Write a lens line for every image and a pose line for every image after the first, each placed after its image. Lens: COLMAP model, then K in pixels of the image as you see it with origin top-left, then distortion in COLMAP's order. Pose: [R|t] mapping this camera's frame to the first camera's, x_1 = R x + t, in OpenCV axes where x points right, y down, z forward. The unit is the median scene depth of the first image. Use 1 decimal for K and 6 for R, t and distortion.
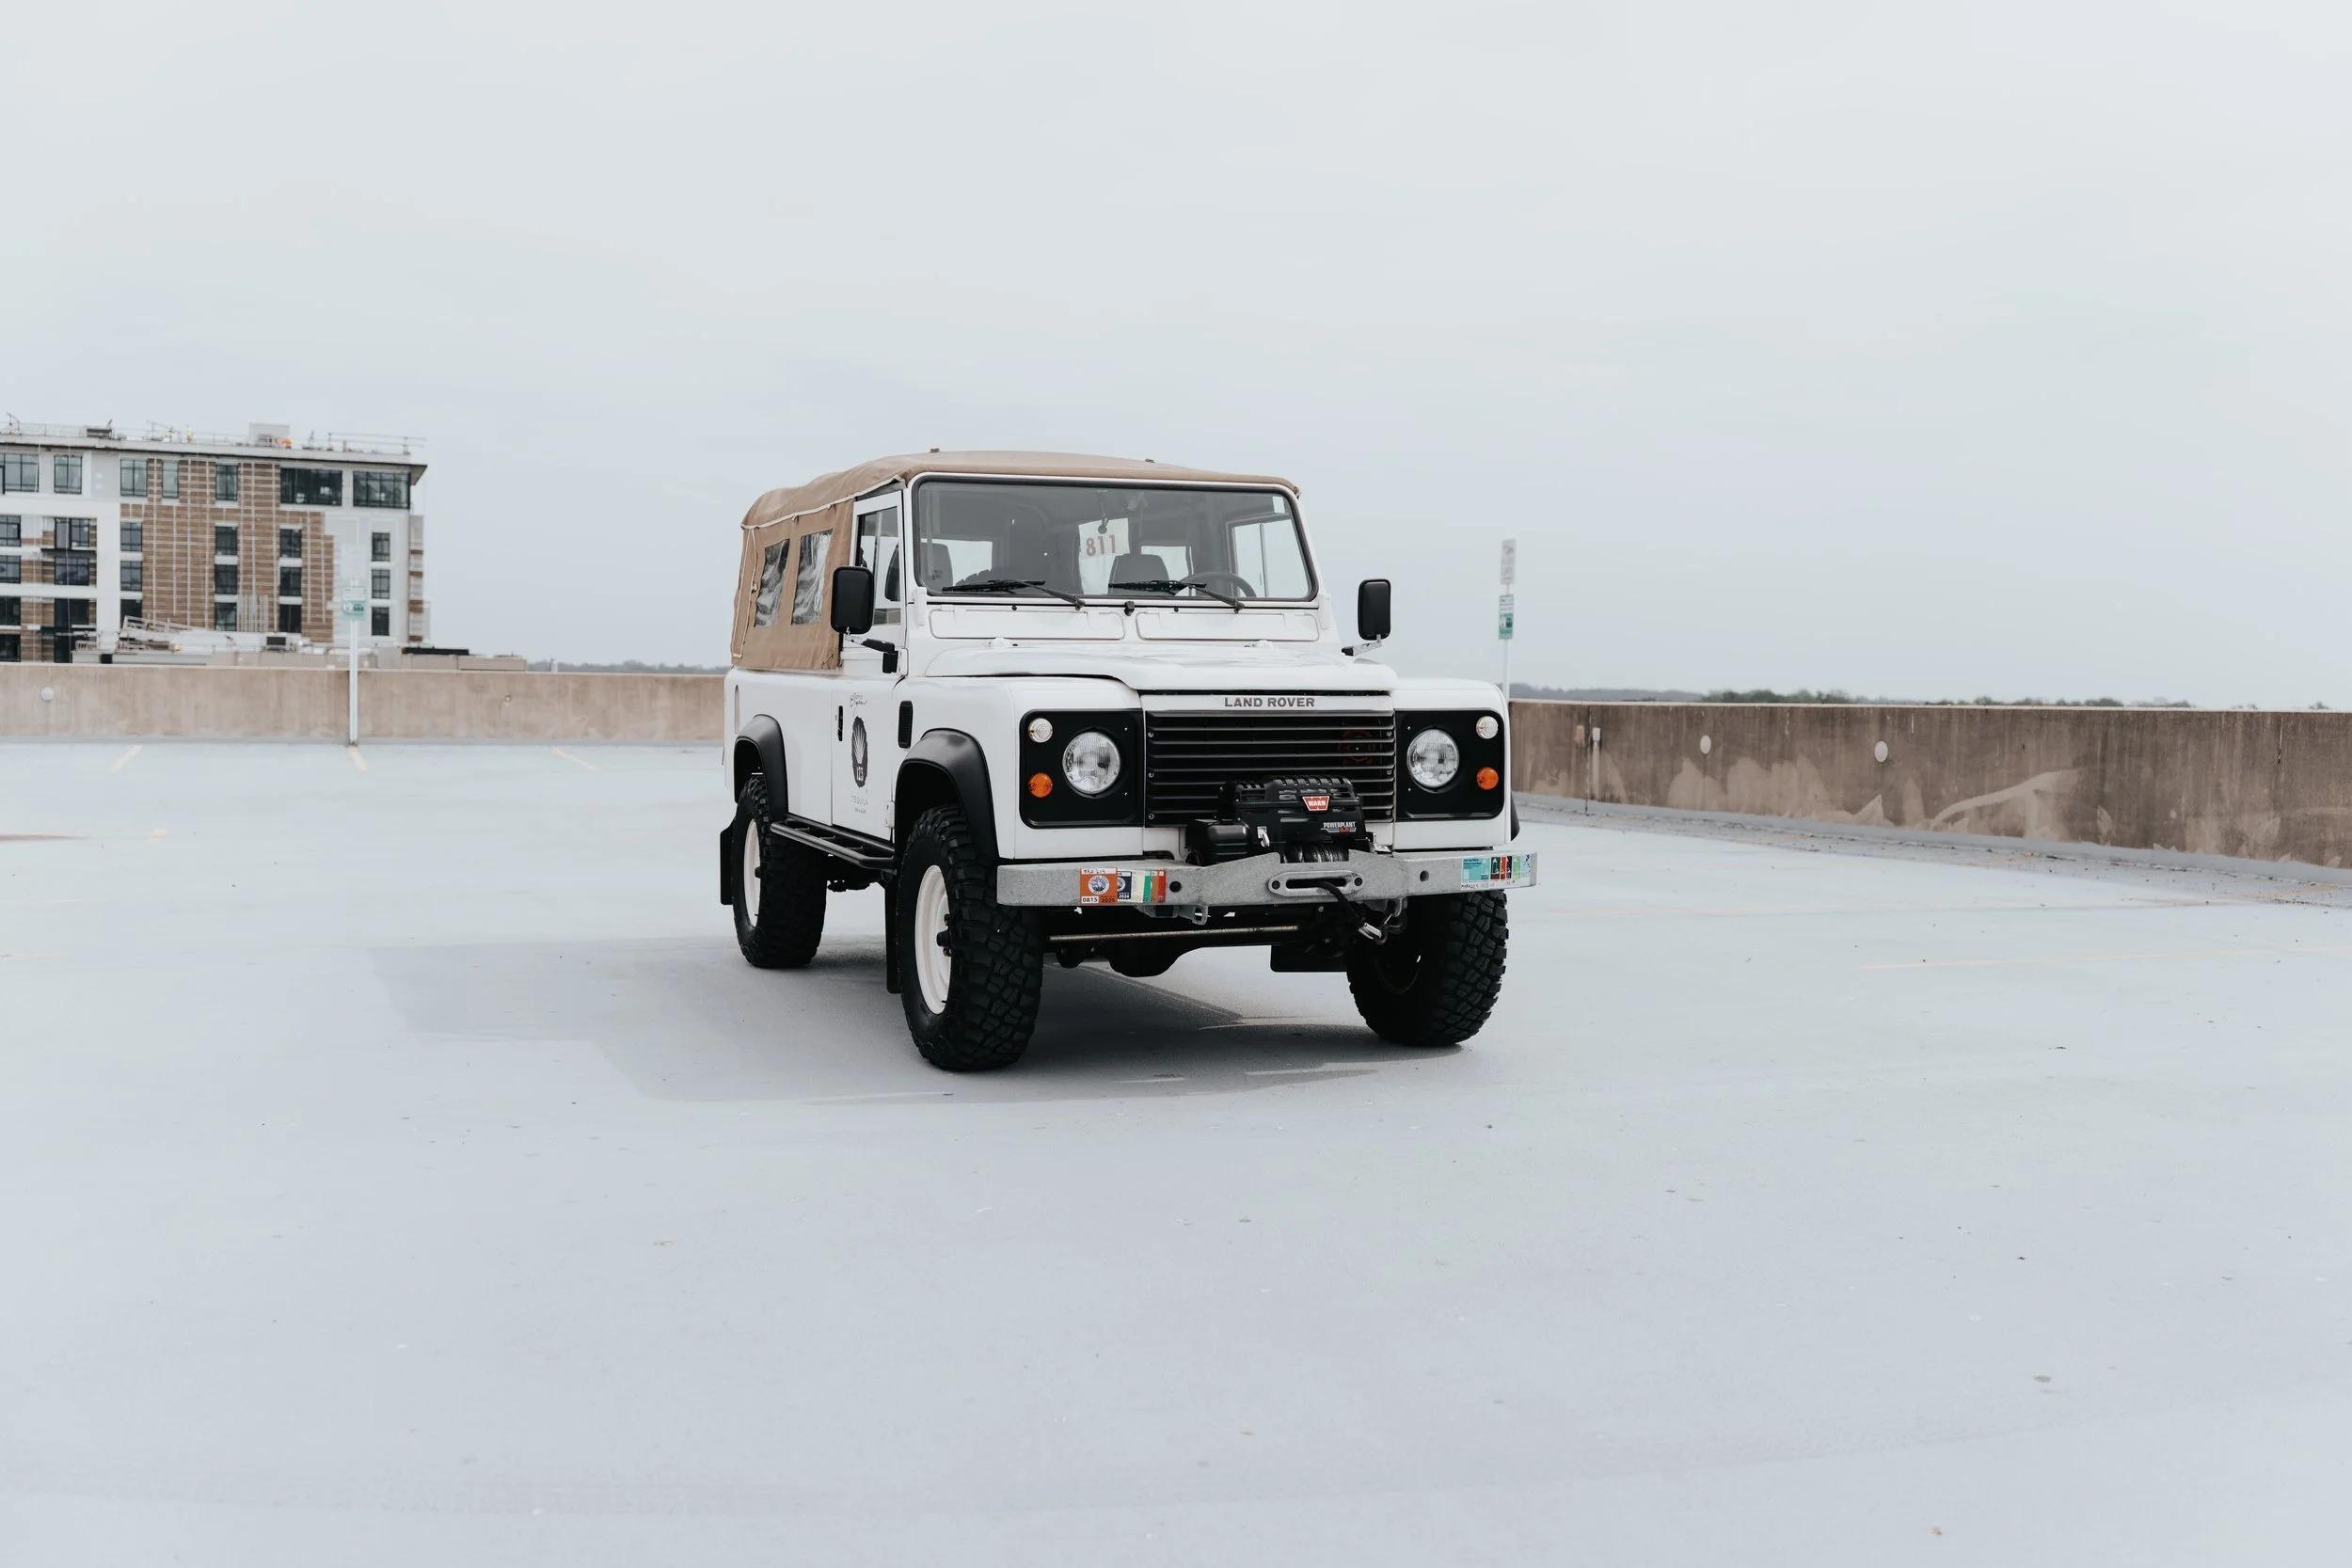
lens RADIAL K [[2331.7, 0, 1176.0], [0, 2331.7, 784.0], [0, 0, 1]] dist [0.008150, -0.026588]
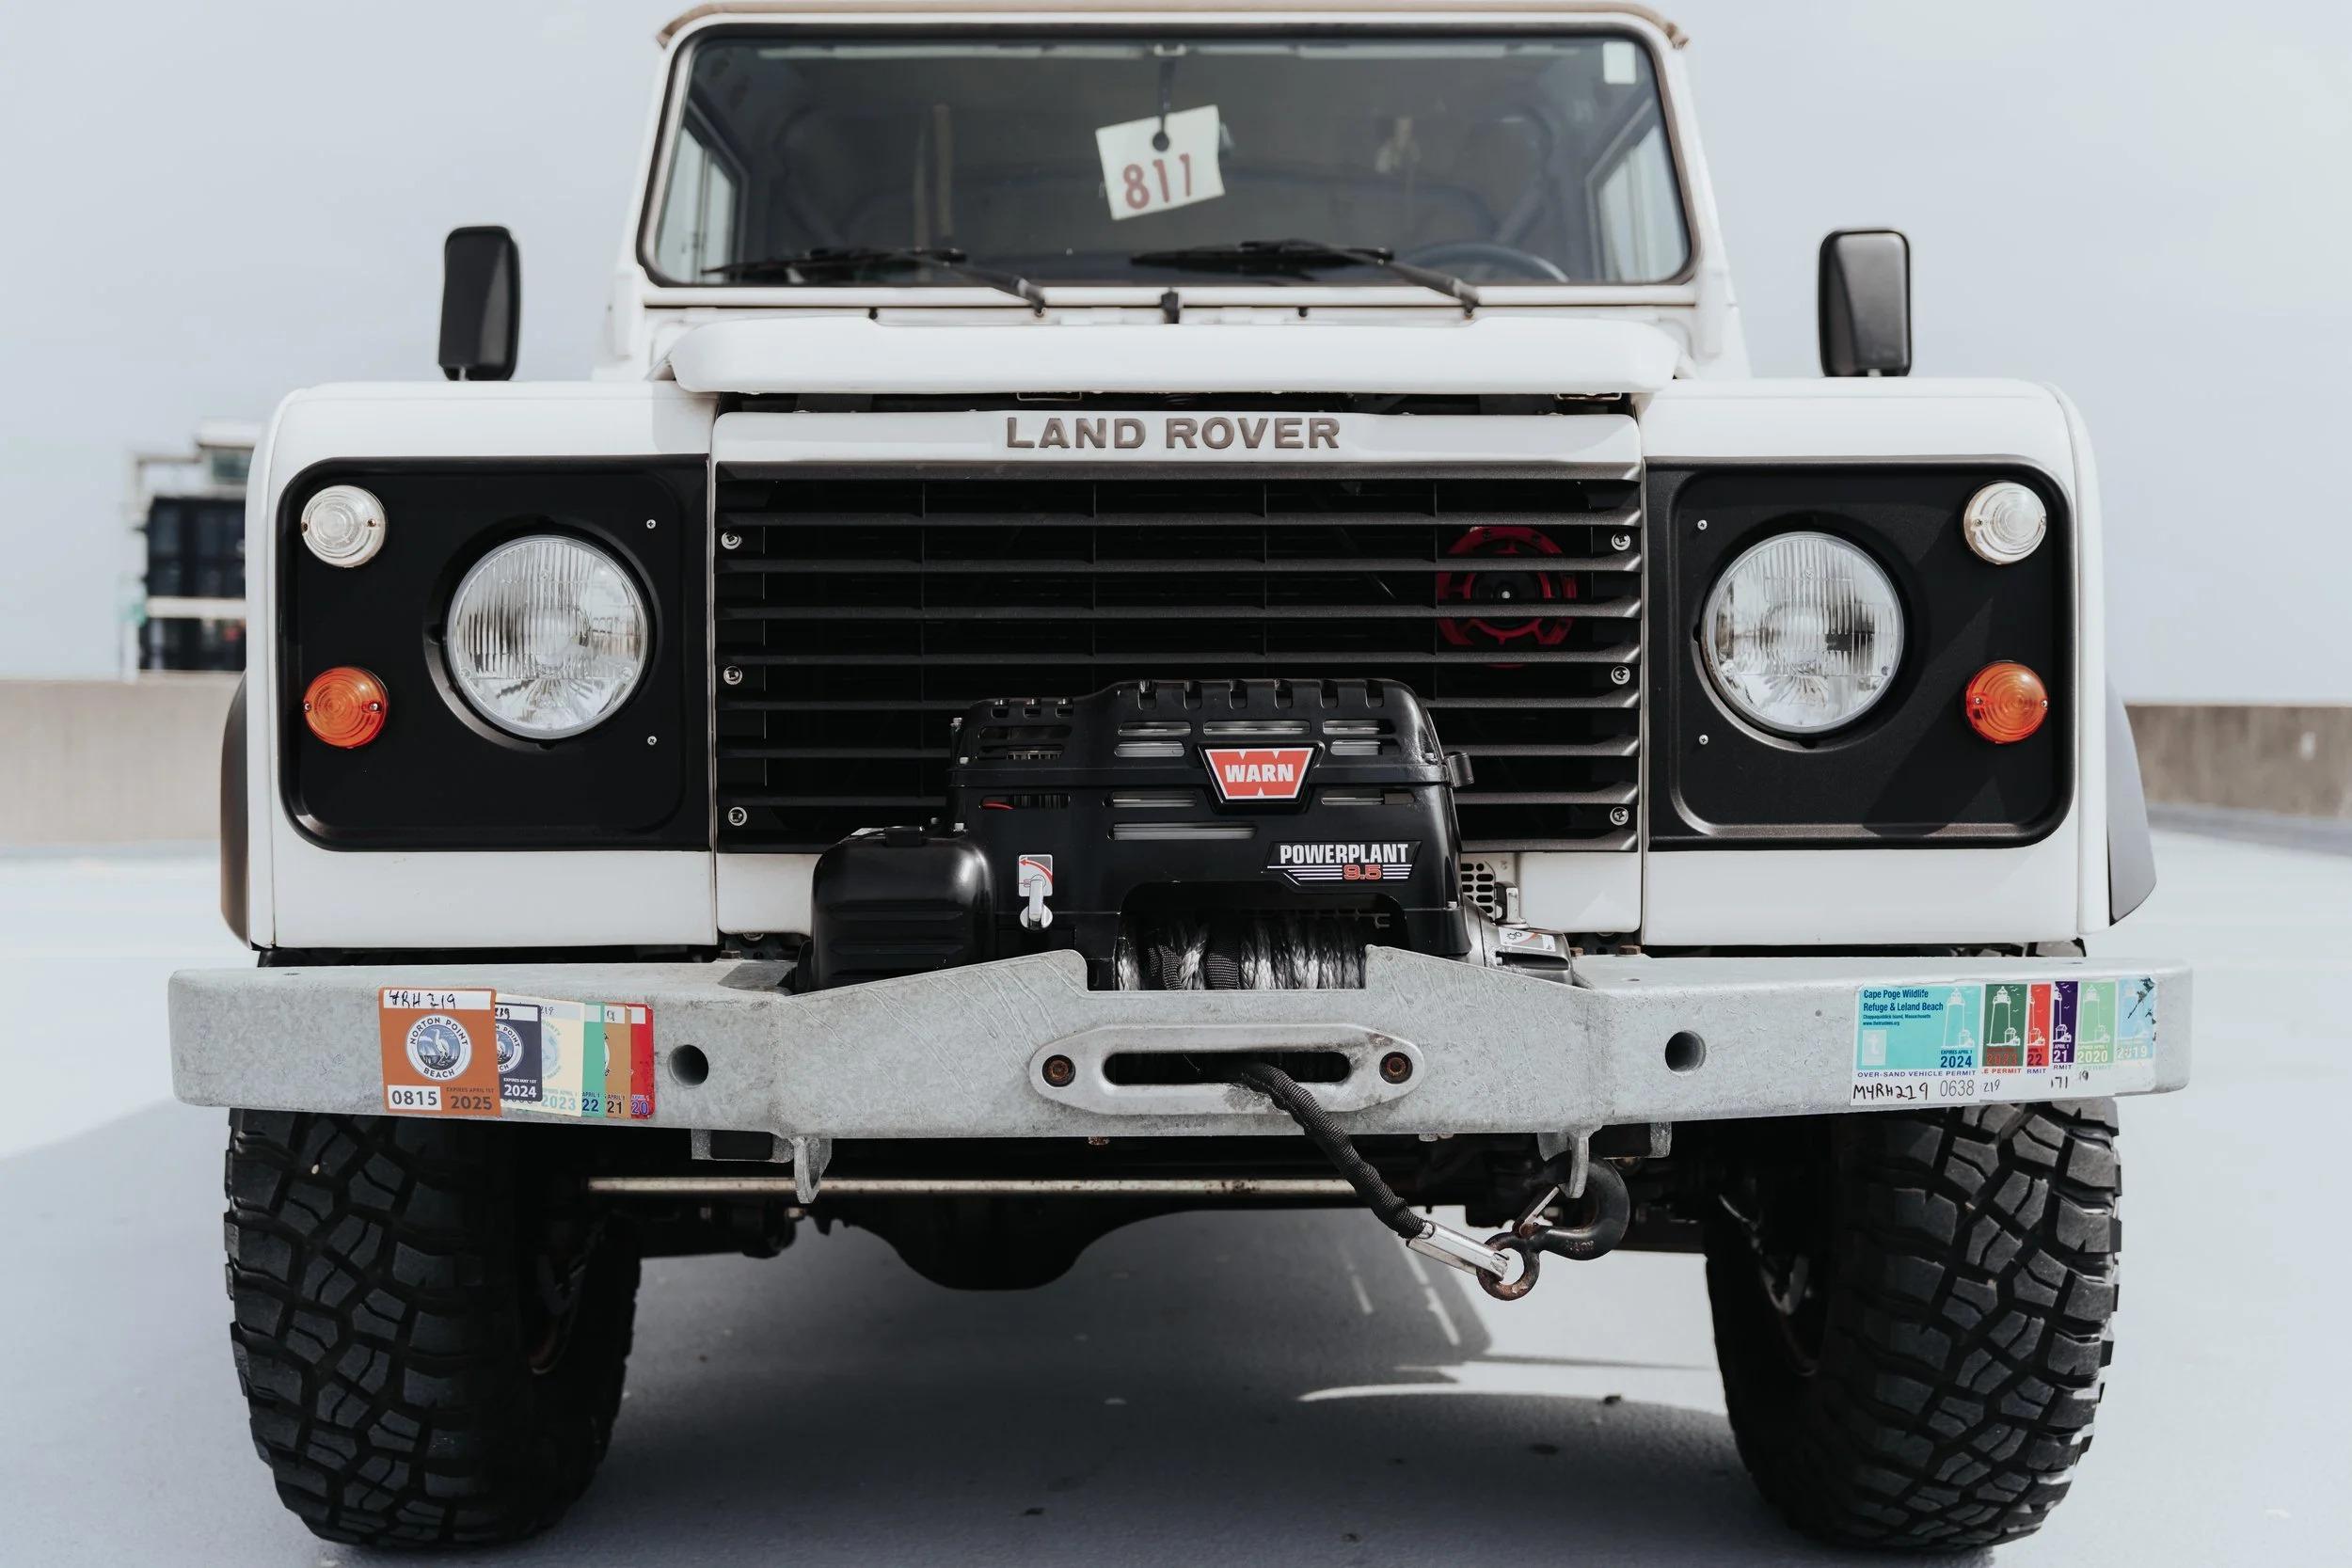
lens RADIAL K [[2478.4, 0, 1184.1], [0, 2478.4, 781.6], [0, 0, 1]] dist [-0.020572, -0.004880]
pose [[0.936116, 0.003805, -0.351671, 0.134532], [-0.010728, 0.999785, -0.017739, 0.012632], [0.351528, 0.020379, 0.935956, 0.630540]]
